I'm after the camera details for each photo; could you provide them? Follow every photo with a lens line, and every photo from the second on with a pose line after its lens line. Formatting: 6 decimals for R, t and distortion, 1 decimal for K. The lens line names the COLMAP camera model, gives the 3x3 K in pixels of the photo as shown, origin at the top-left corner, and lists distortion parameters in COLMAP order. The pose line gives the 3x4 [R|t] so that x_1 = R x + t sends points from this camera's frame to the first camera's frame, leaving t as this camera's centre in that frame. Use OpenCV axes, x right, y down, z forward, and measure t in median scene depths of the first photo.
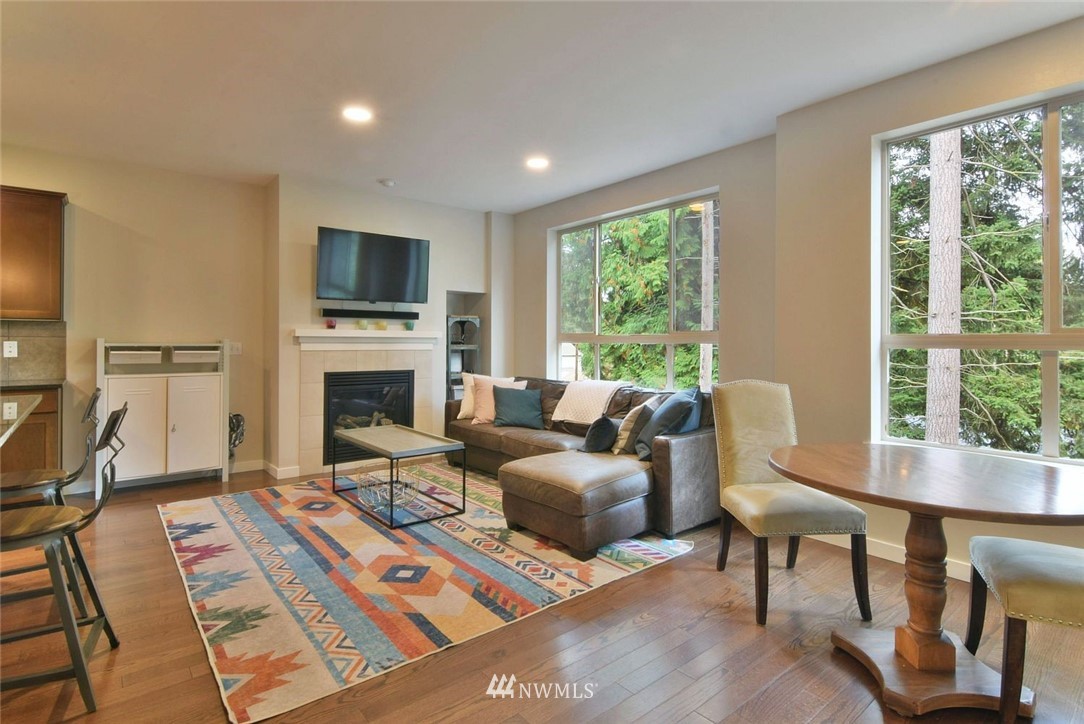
lens RADIAL K [[540.4, 0, 533.2], [0, 540.4, 333.1], [0, 0, 1]] dist [0.001043, -0.000391]
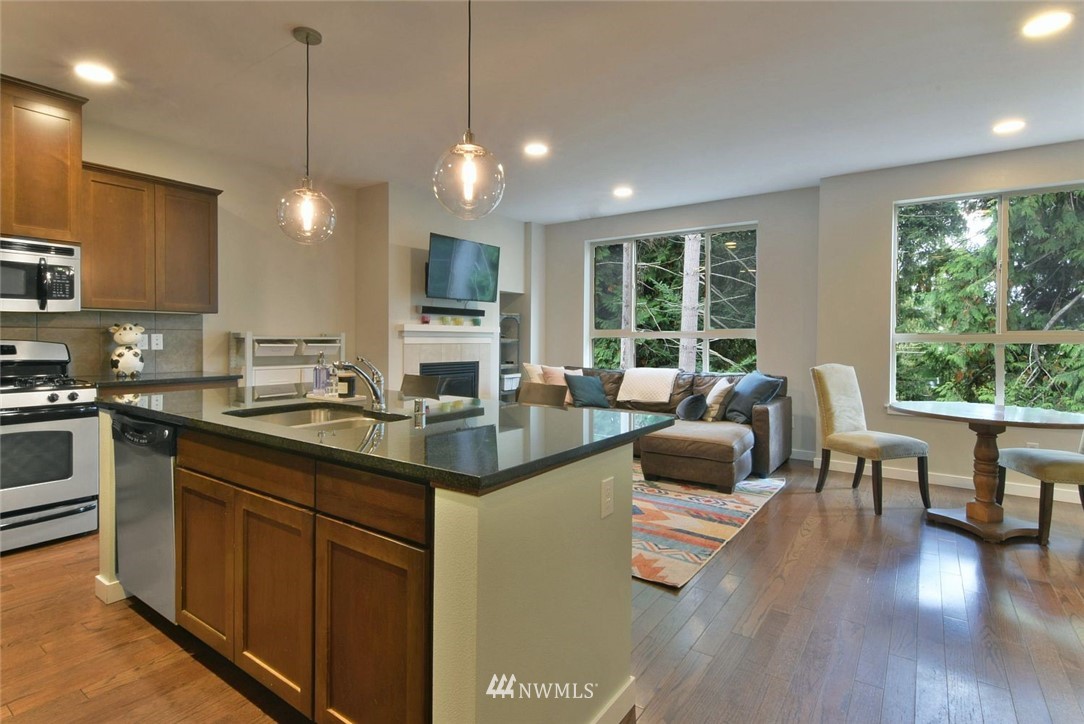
lens RADIAL K [[535.6, 0, 536.6], [0, 535.6, 341.3], [0, 0, 1]] dist [0.030884, -0.018441]
pose [[0.963499, 0.002586, 0.267700, -0.642735], [-0.009585, 0.999645, 0.024842, -0.002868], [-0.267541, -0.026501, 0.963182, -0.167586]]
